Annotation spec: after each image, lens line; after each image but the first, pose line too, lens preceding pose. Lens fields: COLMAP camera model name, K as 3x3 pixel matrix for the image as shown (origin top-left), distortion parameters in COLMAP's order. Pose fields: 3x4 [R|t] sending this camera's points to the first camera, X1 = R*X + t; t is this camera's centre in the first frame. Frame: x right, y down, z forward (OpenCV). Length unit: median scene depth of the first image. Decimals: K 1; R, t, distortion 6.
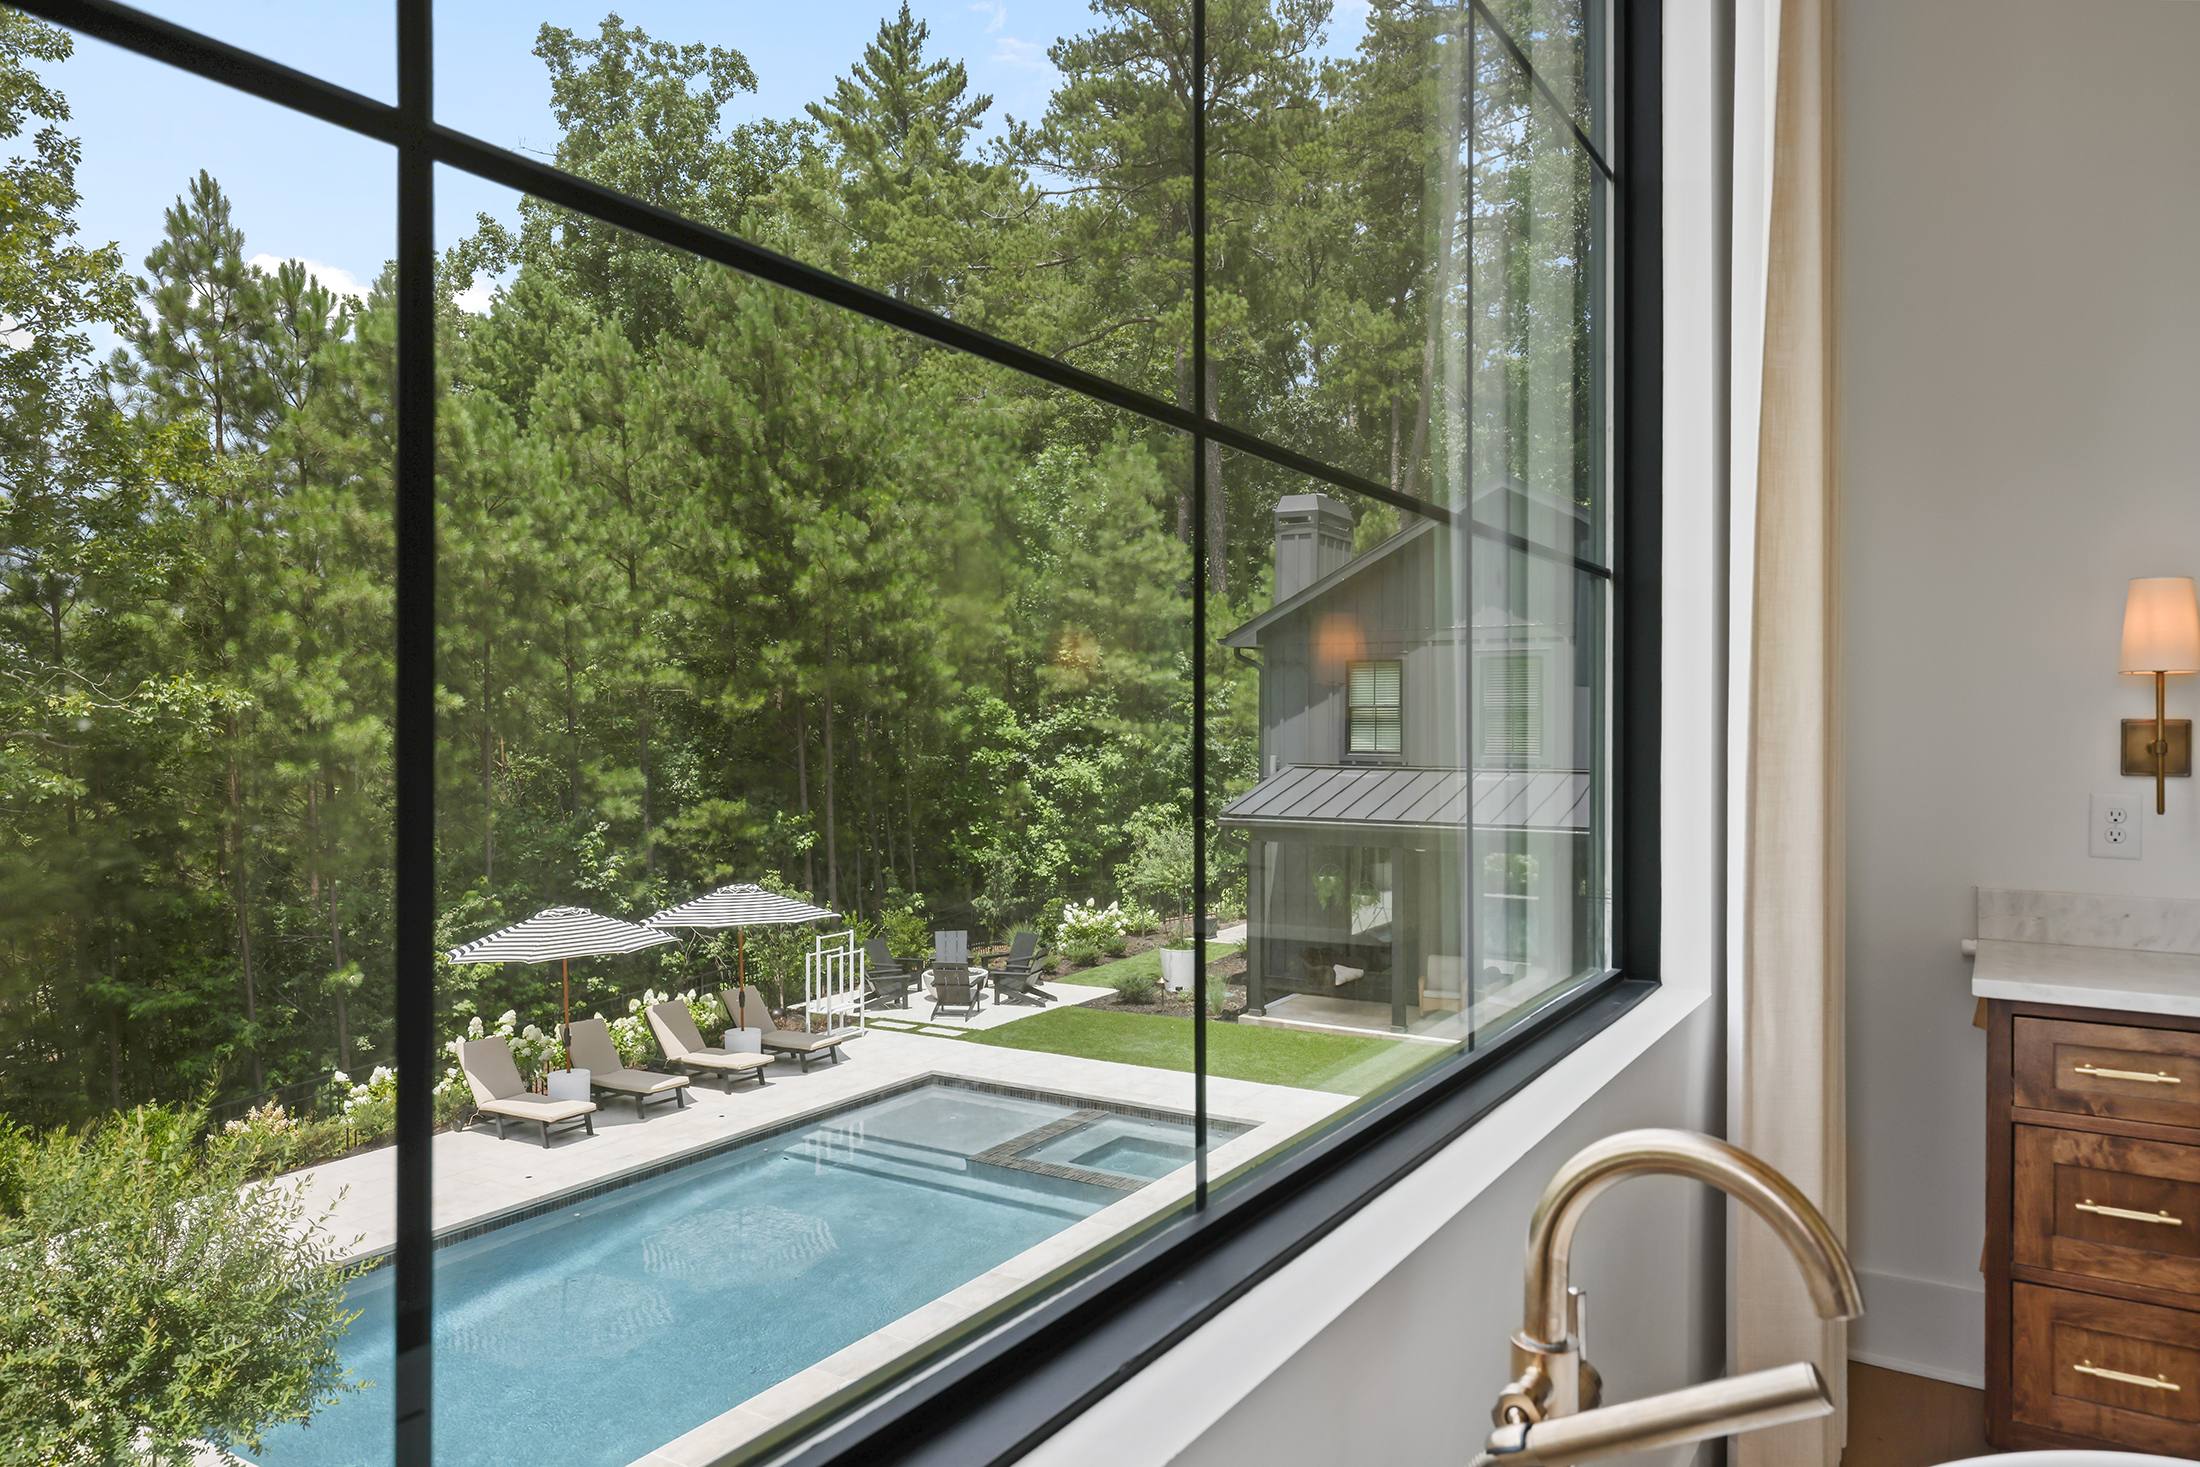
lens RADIAL K [[1462.8, 0, 1100.0], [0, 1462.8, 733.5], [0, 0, 1]] dist [-0.002628, -0.001582]
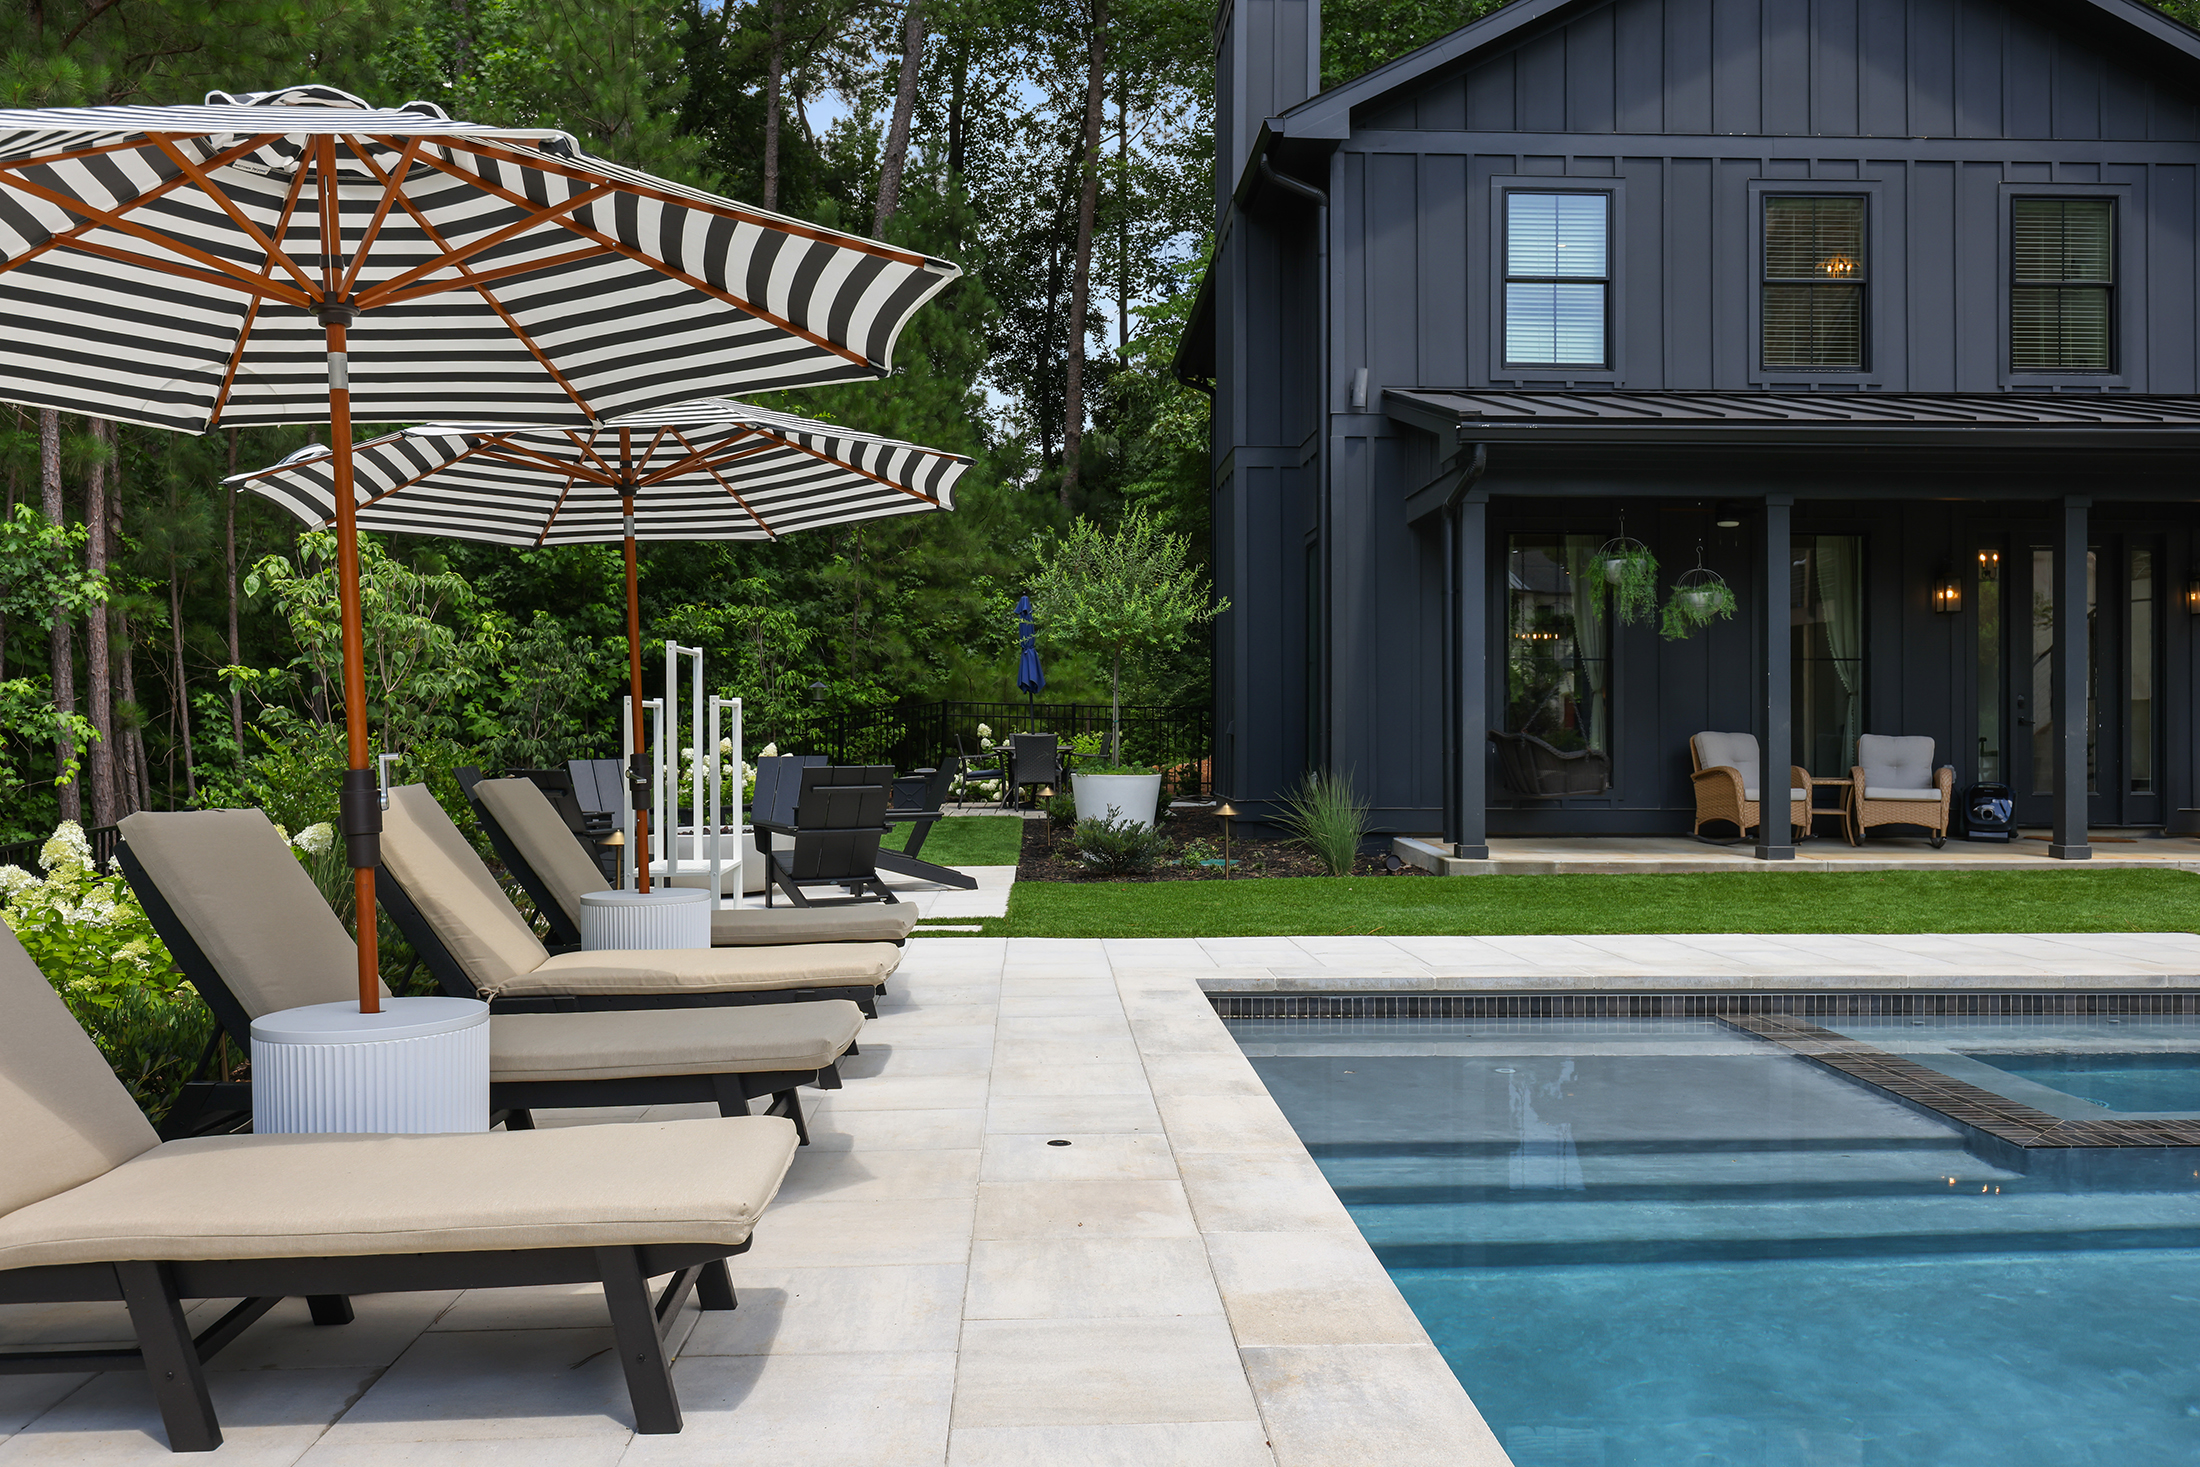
lens RADIAL K [[1768.7, 0, 1100.0], [0, 1768.7, 733.5], [0, 0, 1]] dist [0.000096, -0.001070]
pose [[0.831515, -0.003722, 0.555490, -0.233295], [0.005249, 0.999986, -0.001158, 0.112345], [-0.555477, 0.003878, 0.831523, 0.434712]]
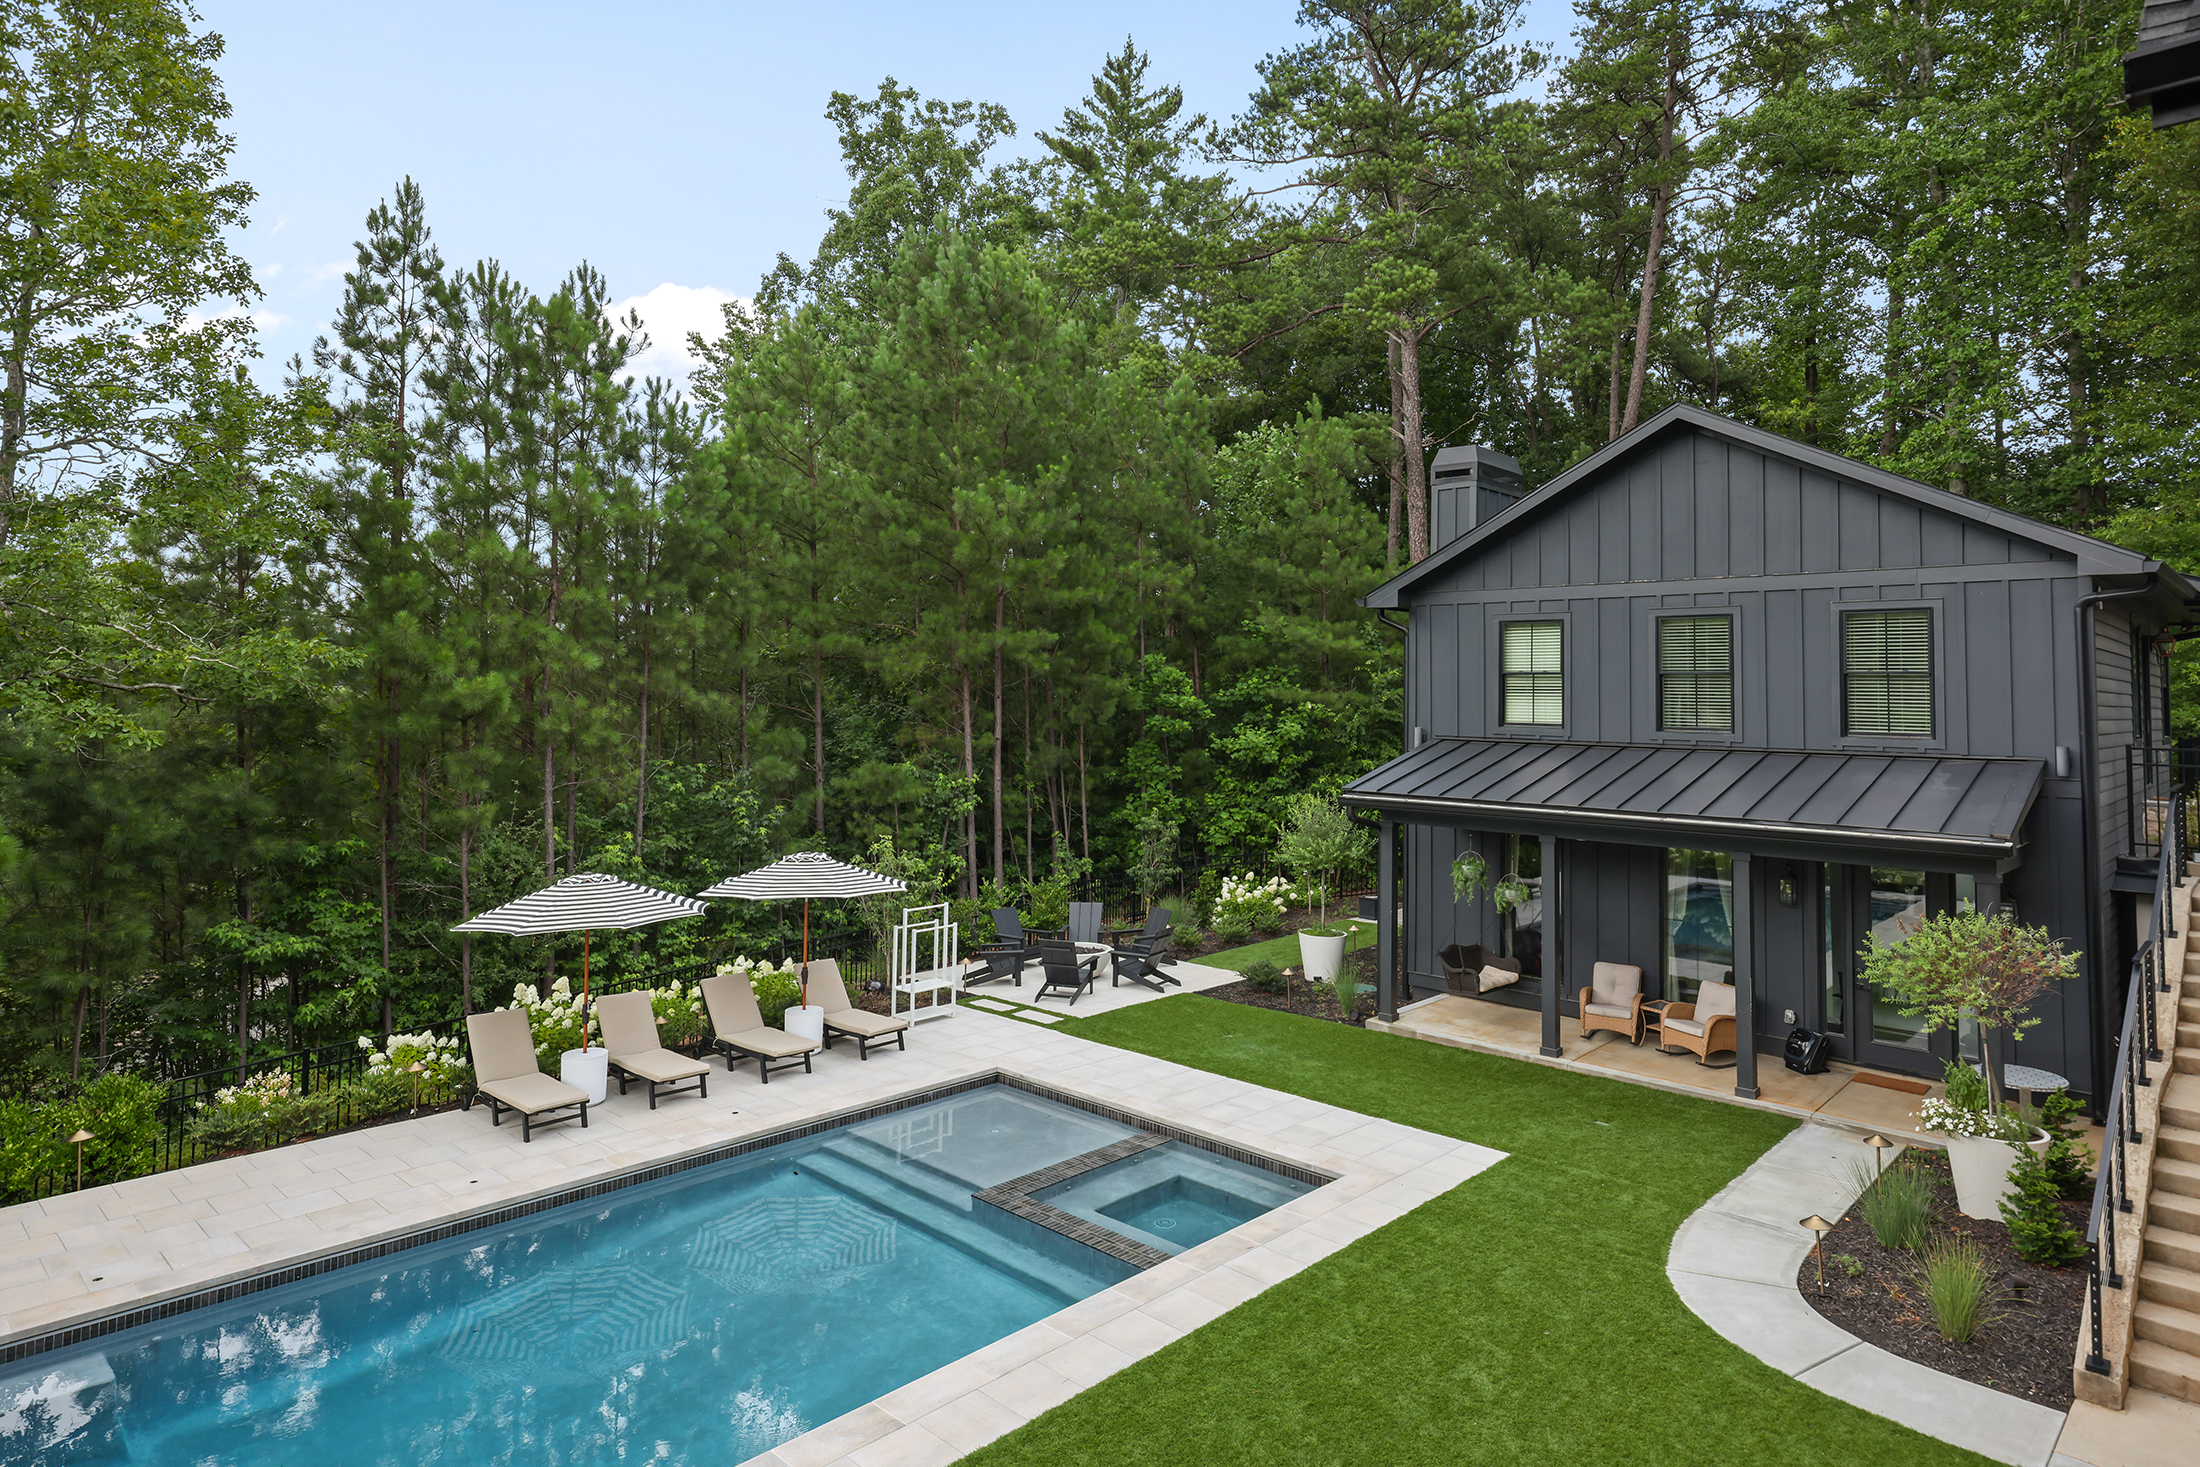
lens RADIAL K [[1272.1, 0, 1096.1], [0, 1272.1, 616.7], [0, 0, 1]] dist [0.000696, 0.001033]
pose [[0.977538, -0.001395, -0.210757, 0.071510], [-0.013470, 0.997520, -0.069077, 0.003830], [0.210331, 0.070364, 0.975095, 0.146357]]
